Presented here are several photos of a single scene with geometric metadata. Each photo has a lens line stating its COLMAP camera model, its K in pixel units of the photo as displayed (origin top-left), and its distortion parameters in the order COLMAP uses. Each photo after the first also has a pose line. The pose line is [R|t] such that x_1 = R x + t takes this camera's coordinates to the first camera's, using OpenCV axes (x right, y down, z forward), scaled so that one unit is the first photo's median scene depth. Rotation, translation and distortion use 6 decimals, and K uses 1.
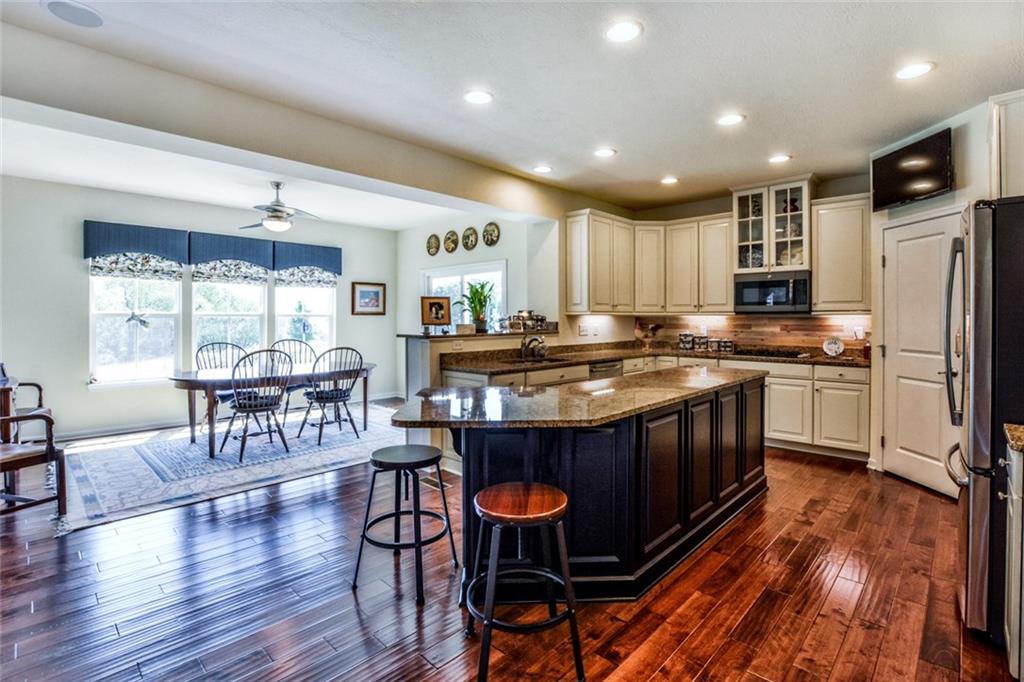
lens RADIAL K [[483.4, 0, 514.0], [0, 483.4, 318.4], [0, 0, 1]] dist [-0.049343, 0.000029]
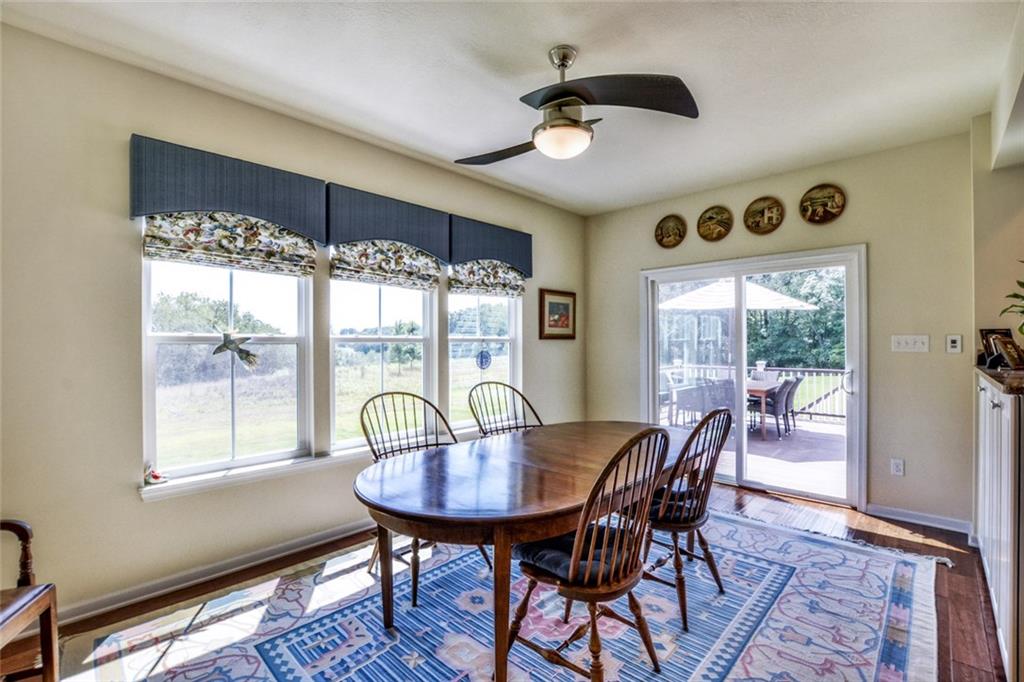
lens RADIAL K [[453.9, 0, 512.0], [0, 453.9, 341.0], [0, 0, 1]] dist [-0.044259, 0.000508]
pose [[0.999990, -0.004316, -0.001166, -0.489559], [0.004308, 0.999971, -0.006236, -0.001436], [0.001193, 0.006231, 0.999980, 0.503282]]
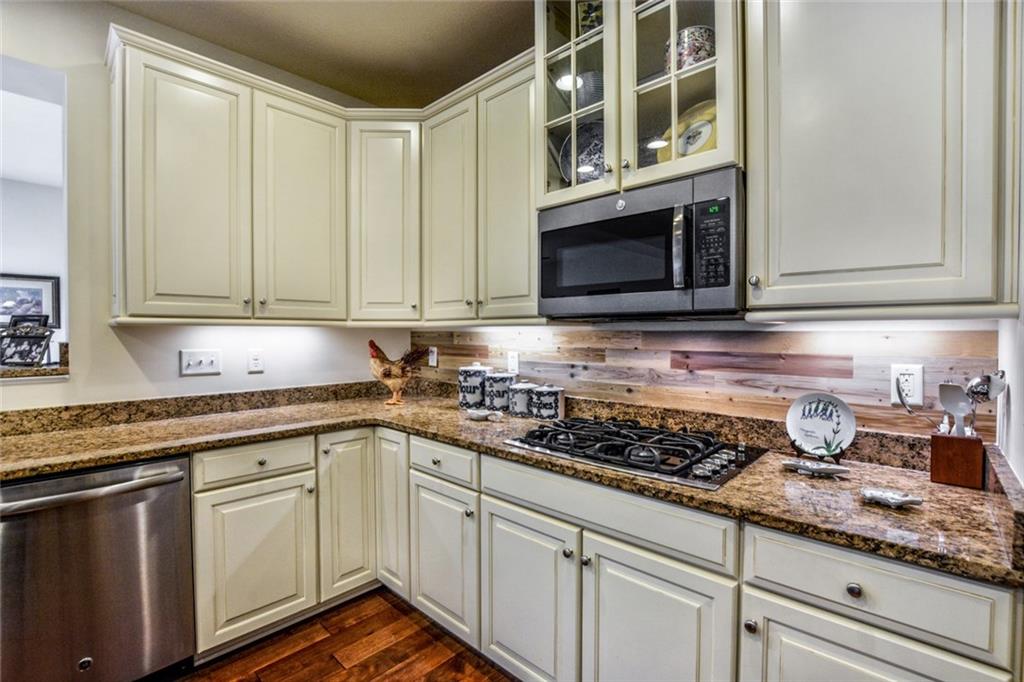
lens RADIAL K [[453.9, 0, 512.0], [0, 453.9, 341.0], [0, 0, 1]] dist [-0.044259, 0.000508]
pose [[0.999987, -0.000847, 0.005042, 0.415984], [0.000768, 0.999877, 0.015655, -0.000179], [-0.005054, -0.015651, 0.999865, 0.625576]]
